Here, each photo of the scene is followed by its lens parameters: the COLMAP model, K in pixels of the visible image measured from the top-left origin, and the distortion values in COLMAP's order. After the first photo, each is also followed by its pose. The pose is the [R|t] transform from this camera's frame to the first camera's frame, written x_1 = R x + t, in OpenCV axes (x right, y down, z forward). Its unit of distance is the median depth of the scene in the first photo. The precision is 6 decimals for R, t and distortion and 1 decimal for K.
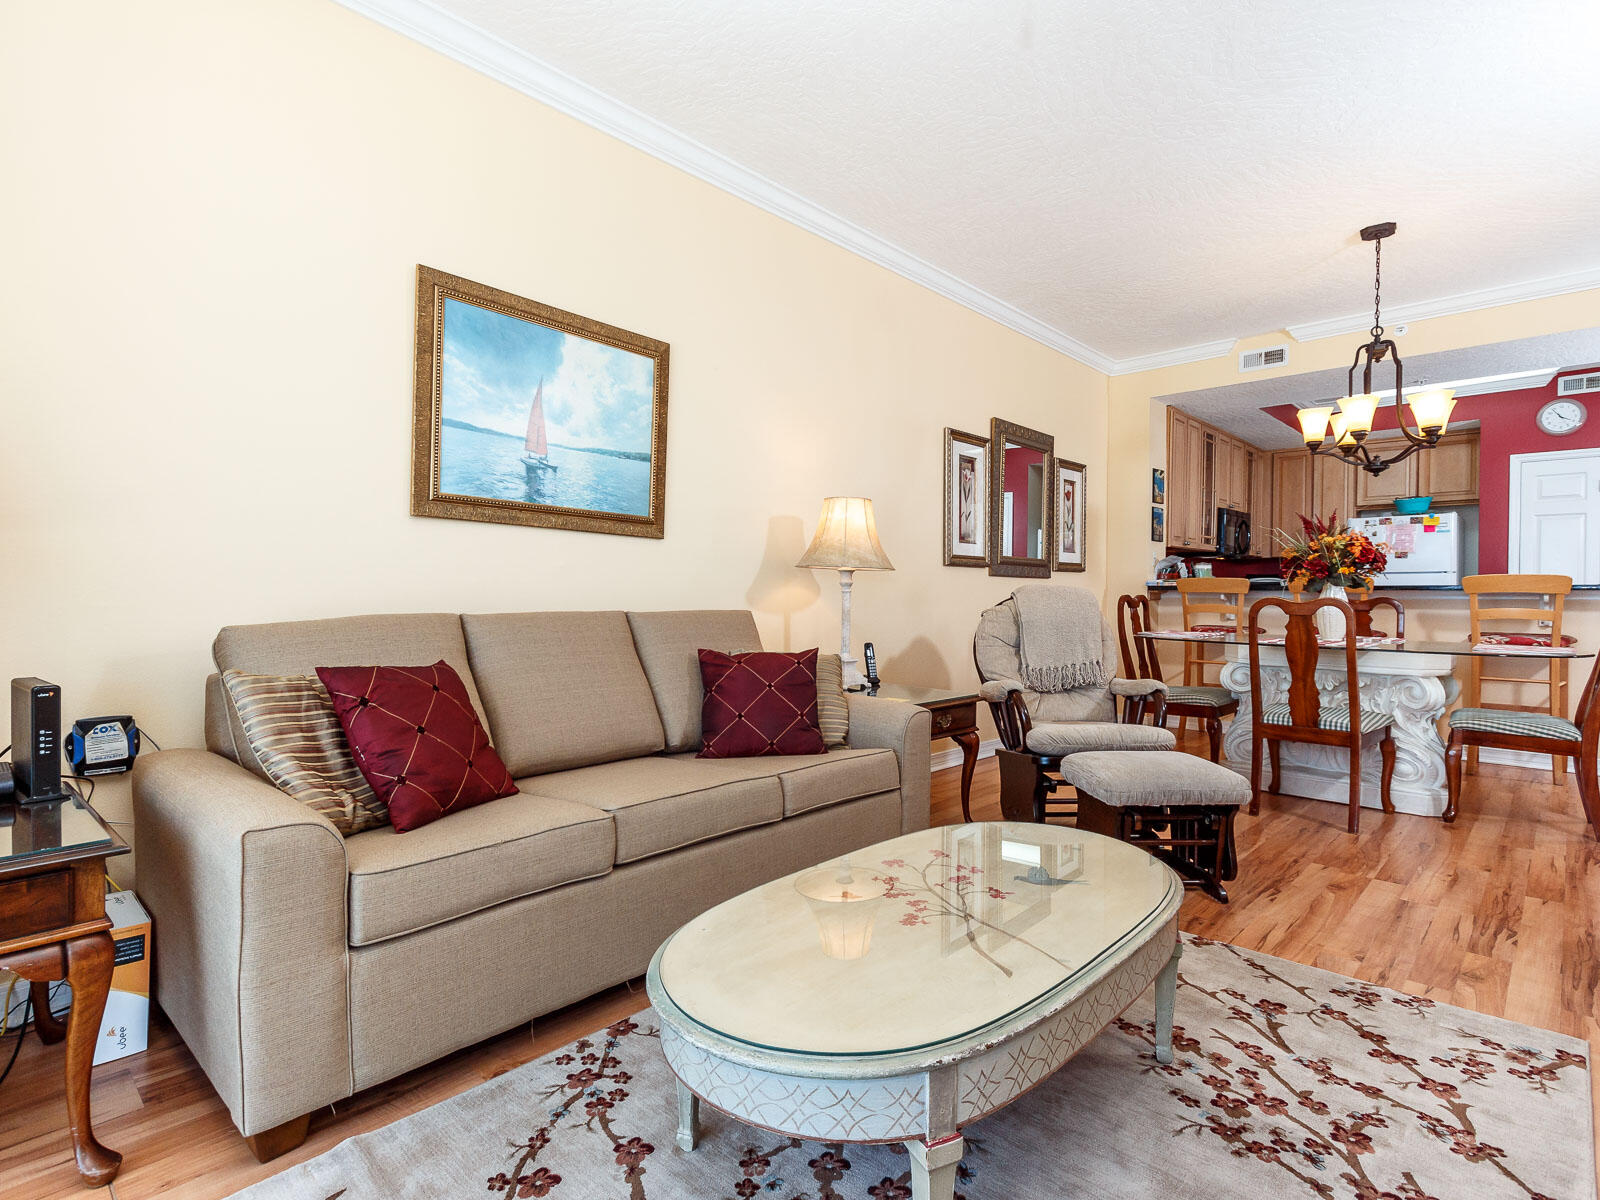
lens RADIAL K [[820.0, 0, 790.7], [0, 820.0, 596.4], [0, 0, 1]] dist [0.004219, -0.001413]
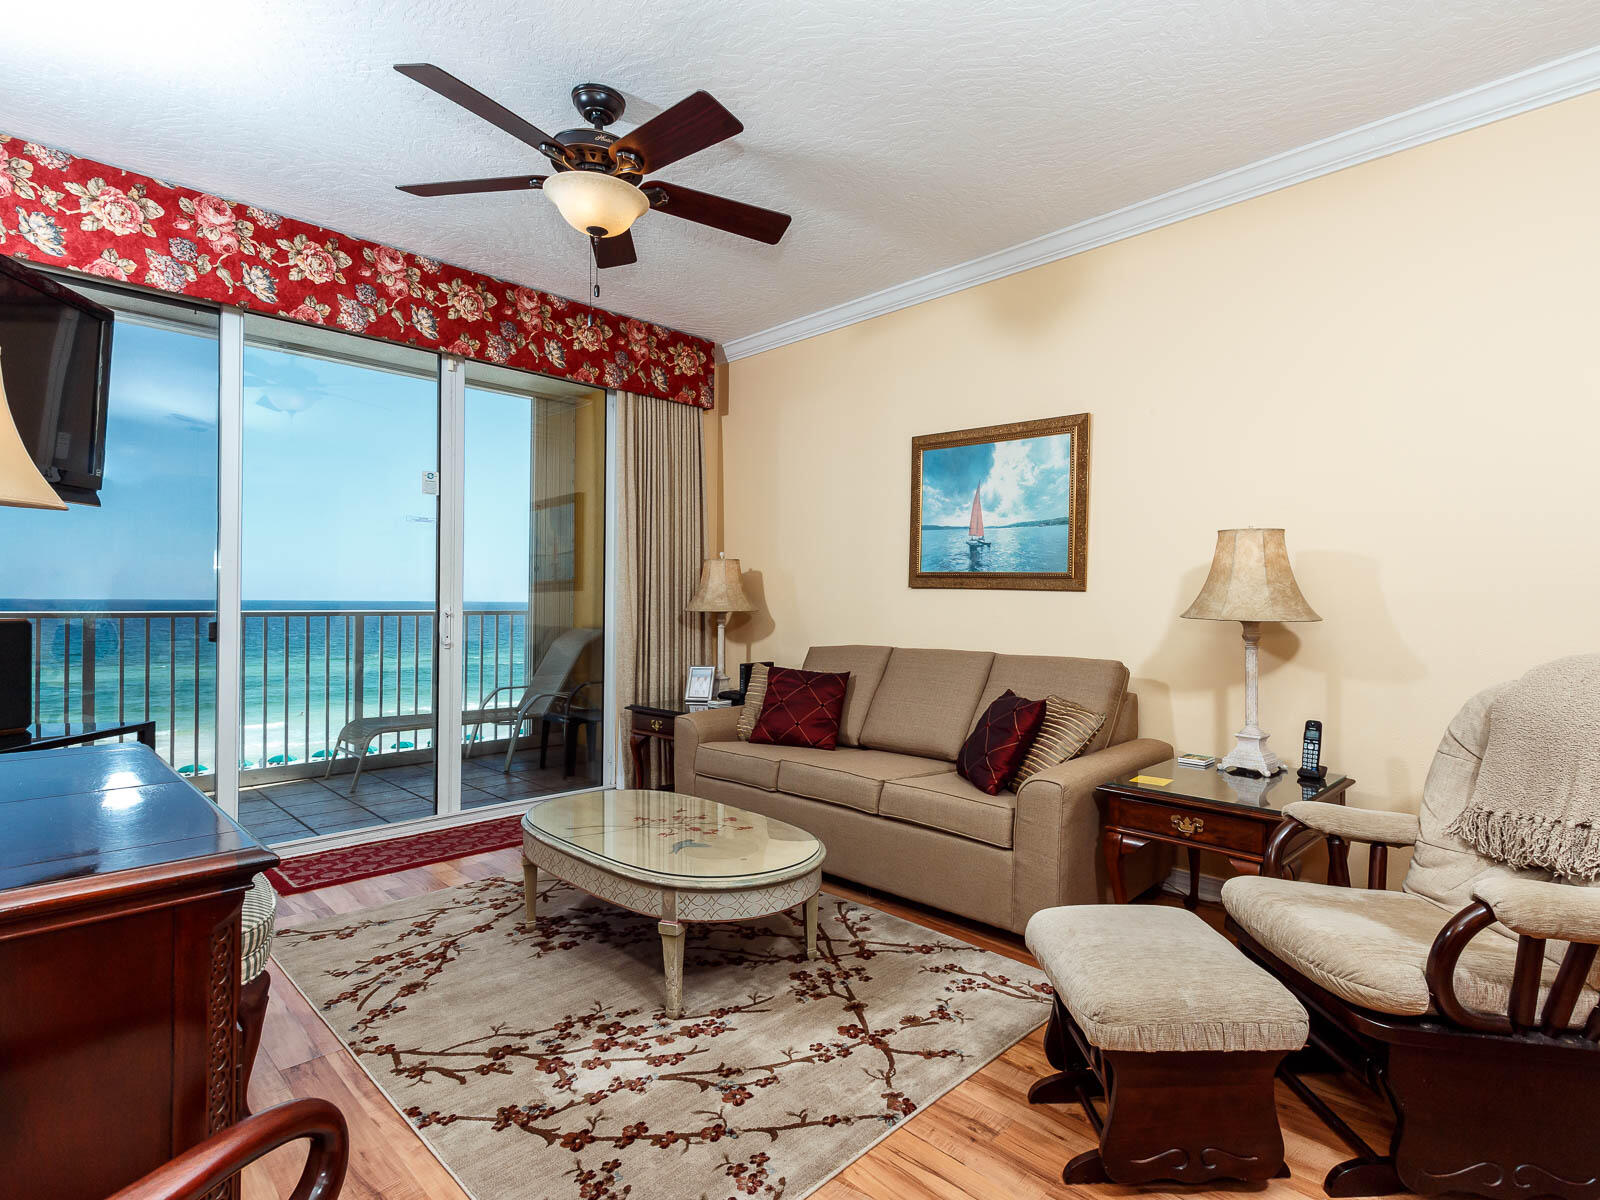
lens RADIAL K [[813.3, 0, 861.9], [0, 813.3, 605.2], [0, 0, 1]] dist [0.000589, -0.000327]
pose [[0.015552, 0.002000, -0.999877, 1.099169], [-0.010468, 0.999944, 0.001837, -0.058047], [0.999824, 0.010438, 0.015572, 0.801303]]
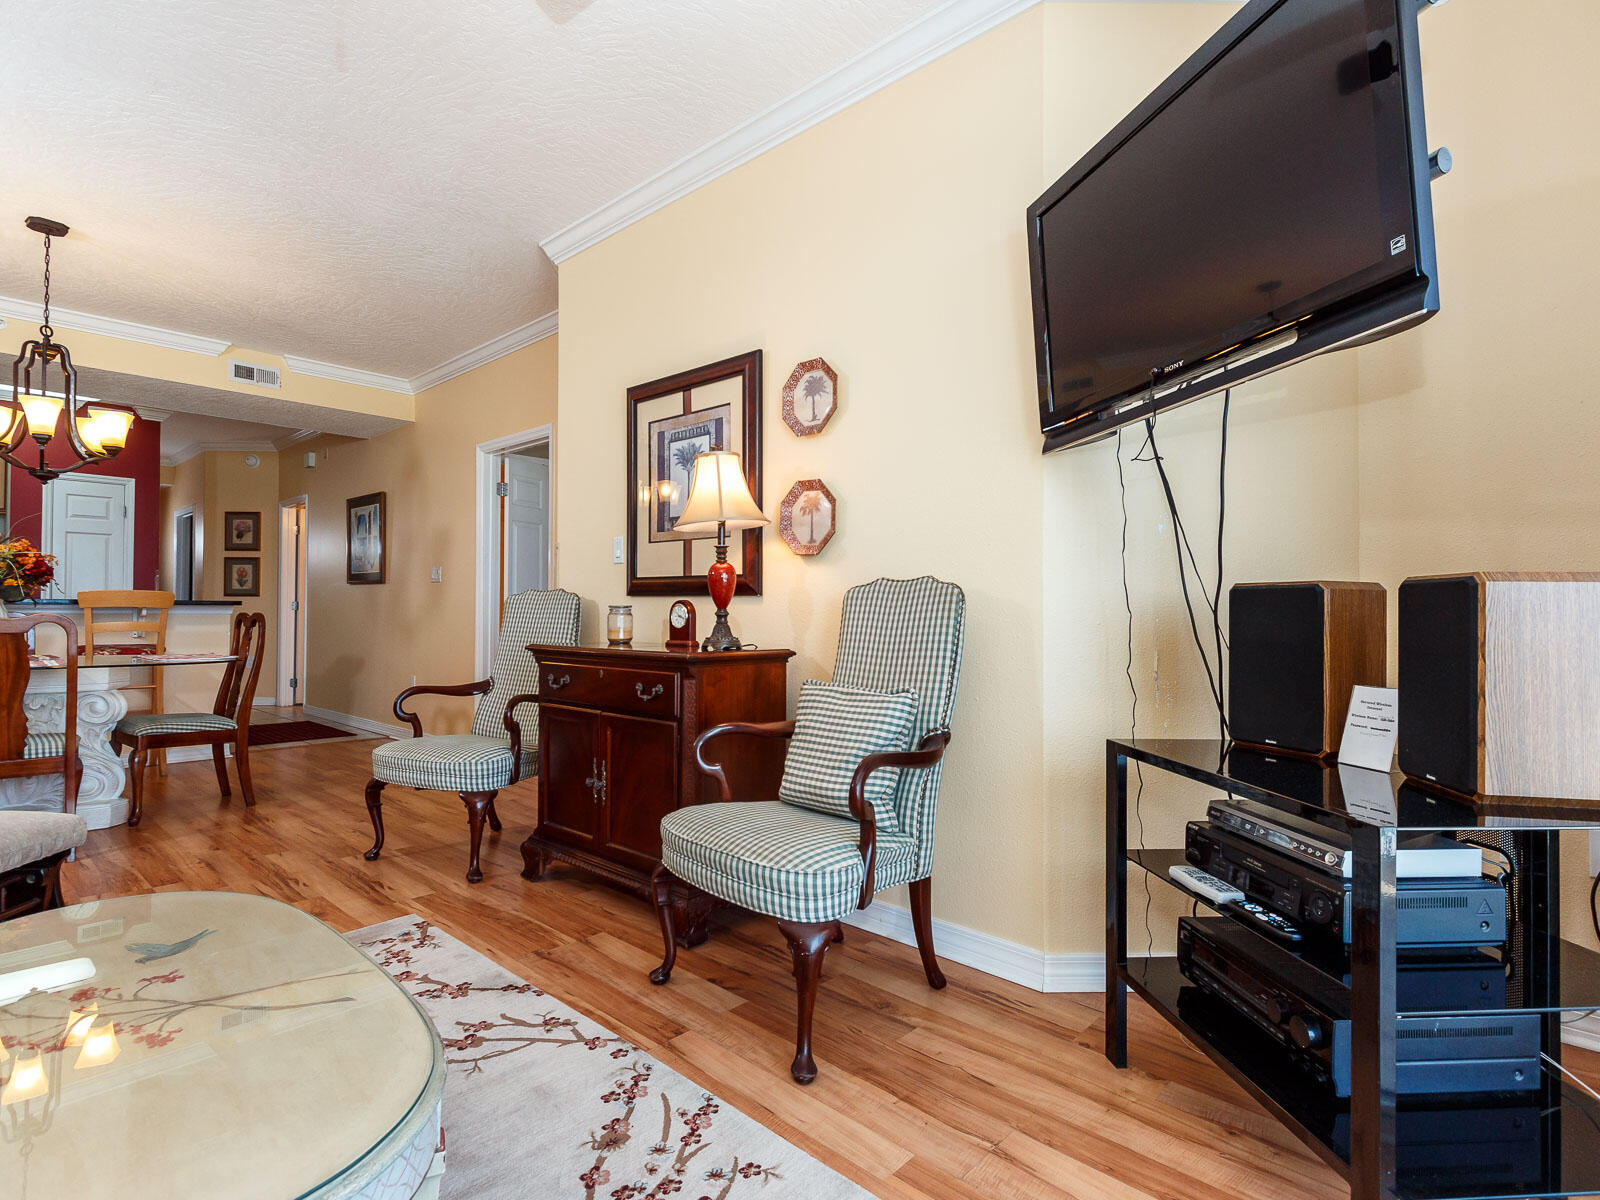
lens RADIAL K [[820.0, 0, 790.7], [0, 820.0, 596.4], [0, 0, 1]] dist [0.004219, -0.001413]
pose [[-0.004693, 0.013567, 0.999897, -0.347265], [-0.000943, 0.999907, -0.013571, -0.007960], [-0.999989, -0.001007, -0.004680, 0.219229]]
